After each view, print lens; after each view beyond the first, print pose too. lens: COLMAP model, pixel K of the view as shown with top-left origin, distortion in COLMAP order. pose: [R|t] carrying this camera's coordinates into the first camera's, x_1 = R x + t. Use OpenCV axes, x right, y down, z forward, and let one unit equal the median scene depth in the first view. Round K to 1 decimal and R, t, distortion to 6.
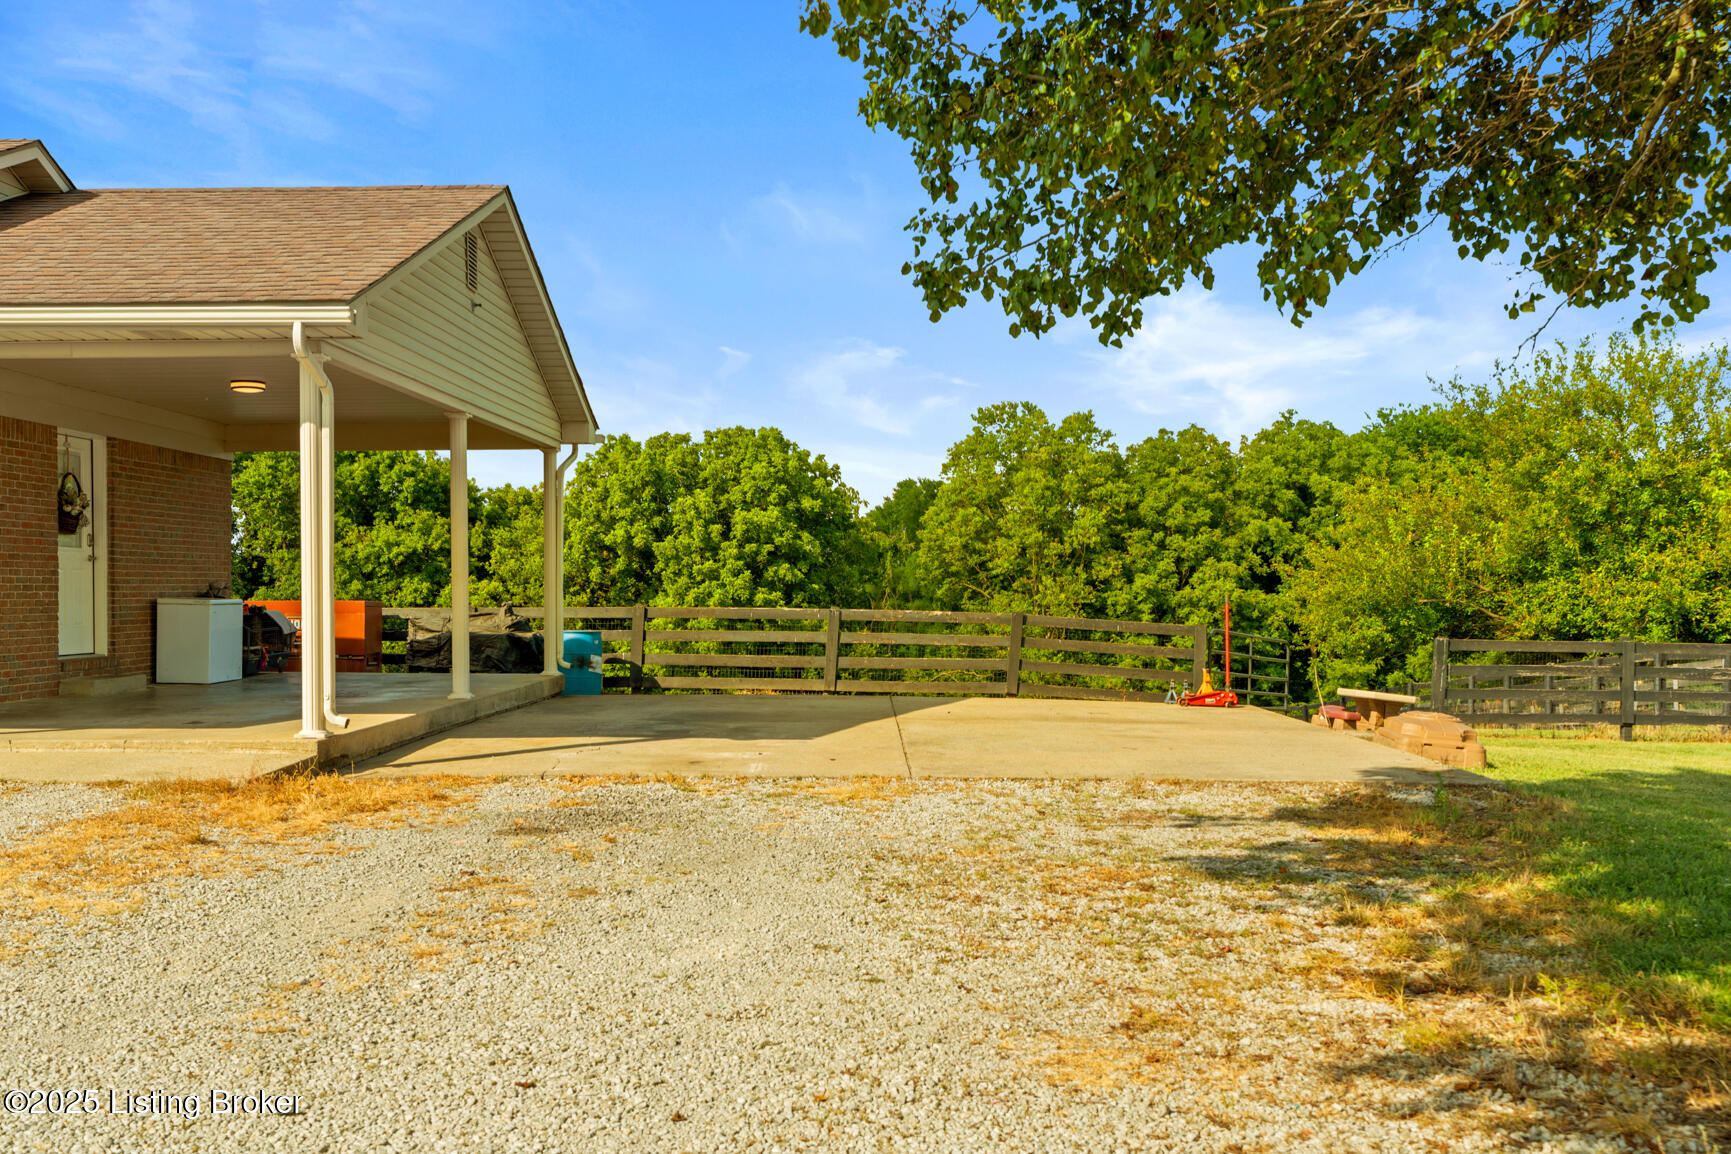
lens RADIAL K [[1611.0, 0, 863.2], [0, 1611.0, 646.3], [0, 0, 1]] dist [-0.001703, -0.005334]
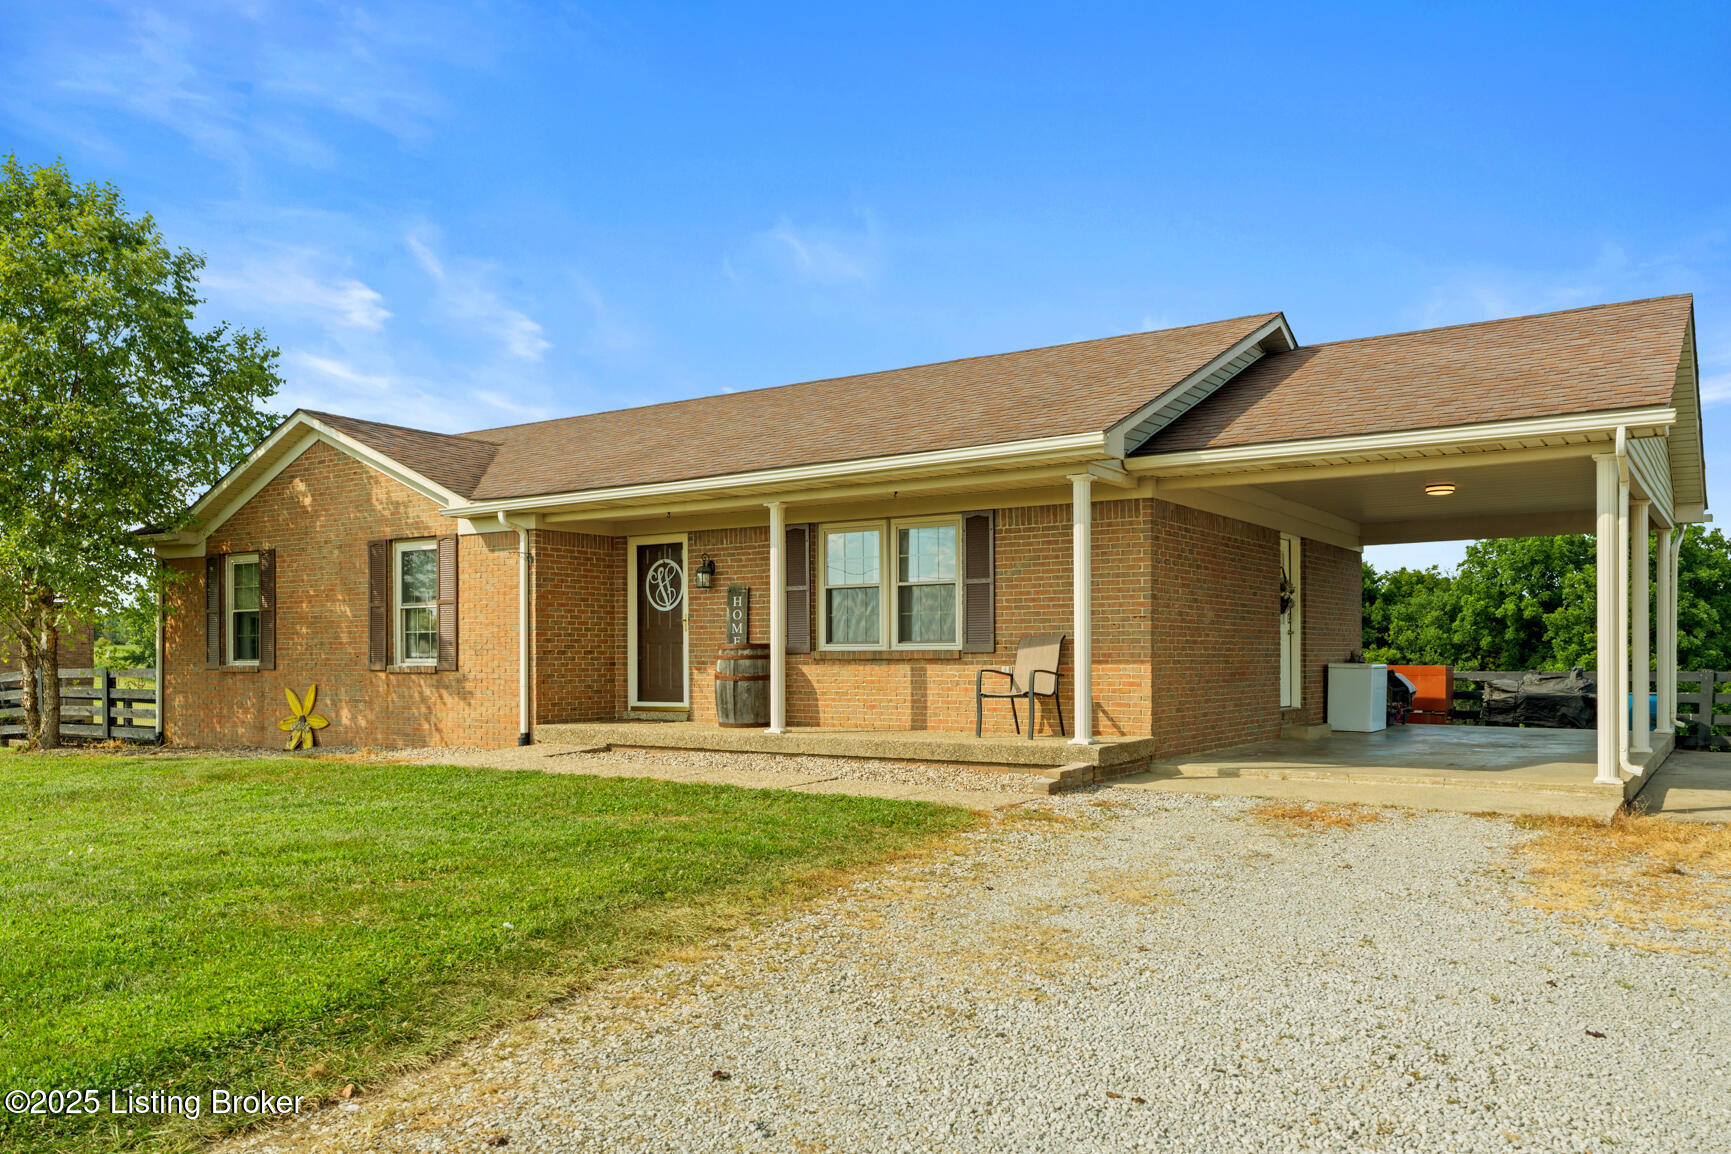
lens RADIAL K [[1306.5, 0, 866.5], [0, 1306.5, 660.3], [0, 0, 1]] dist [-0.010346, -0.001101]
pose [[0.837758, -0.002067, -0.546038, -0.029933], [-0.015865, 0.999479, -0.028125, 0.000328], [0.545812, 0.032225, 0.837288, -0.008453]]
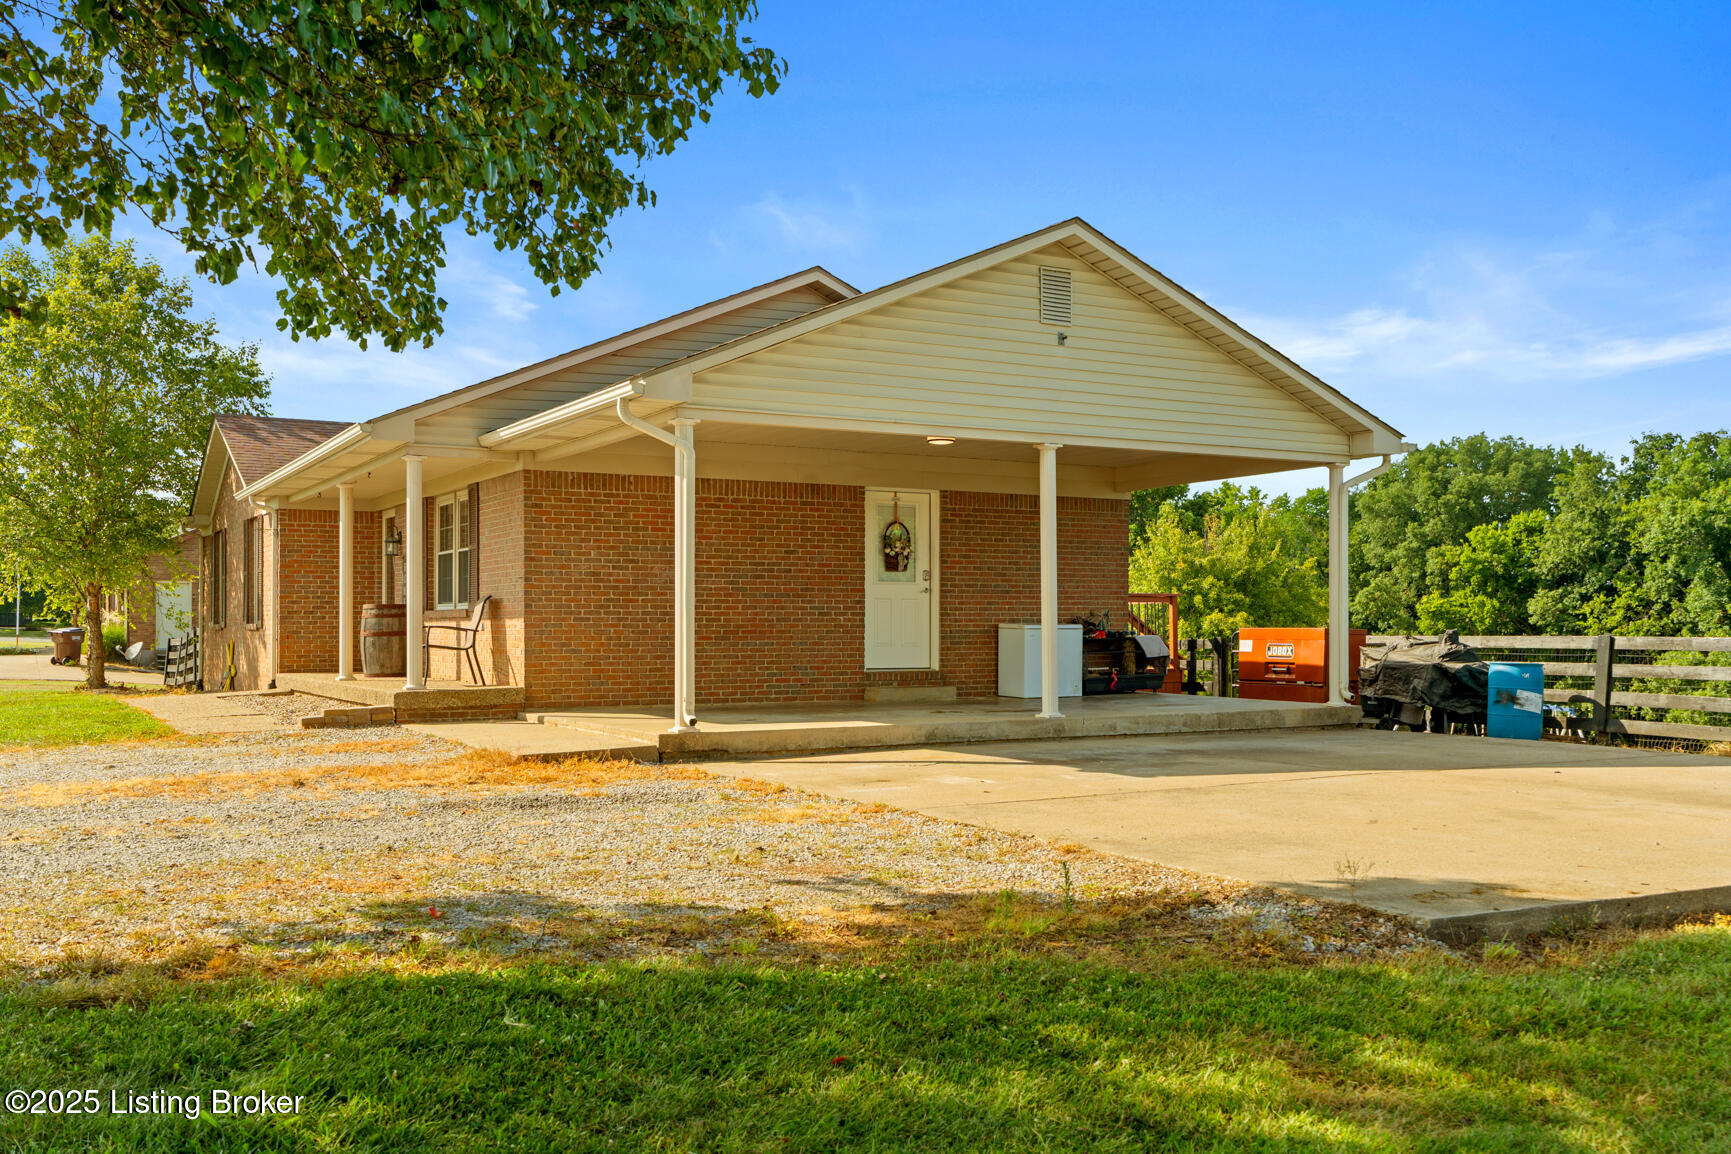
lens RADIAL K [[1583.9, 0, 905.0], [0, 1583.9, 576.7], [0, 0, 1]] dist [0.010518, 0.009571]
pose [[0.522753, -0.028063, -0.852022, 0.084809], [-0.029365, 0.998272, -0.050897, -0.000552], [0.851978, 0.051626, 0.521026, 0.059816]]
